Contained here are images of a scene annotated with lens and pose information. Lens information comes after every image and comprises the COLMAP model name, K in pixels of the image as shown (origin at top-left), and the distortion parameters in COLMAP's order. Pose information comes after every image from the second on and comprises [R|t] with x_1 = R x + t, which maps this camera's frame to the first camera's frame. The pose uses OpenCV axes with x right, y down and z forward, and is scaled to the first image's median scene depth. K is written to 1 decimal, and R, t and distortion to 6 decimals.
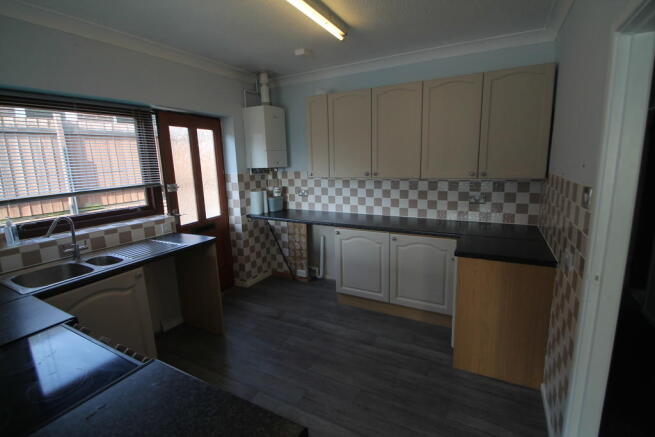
lens RADIAL K [[304.5, 0, 329.7], [0, 304.5, 215.9], [0, 0, 1]] dist [-0.008939, -0.002595]
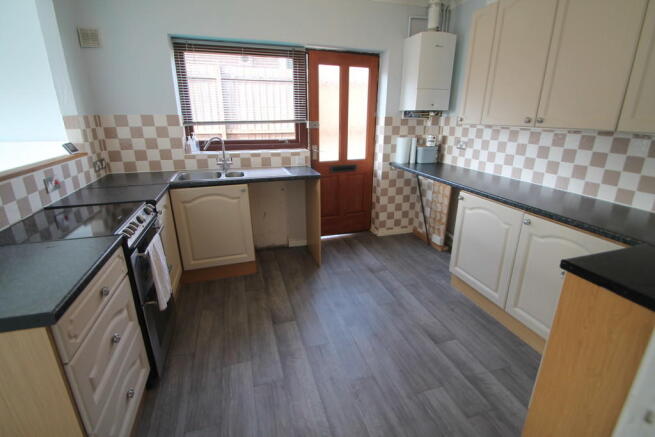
lens RADIAL K [[304.5, 0, 327.9], [0, 304.5, 217.0], [0, 0, 1]] dist [-0.008939, -0.002595]
pose [[0.706999, 0.250579, -0.661334, 0.272525], [-0.151139, 0.967056, 0.204841, -0.003243], [0.690876, -0.044869, 0.721580, 0.193087]]
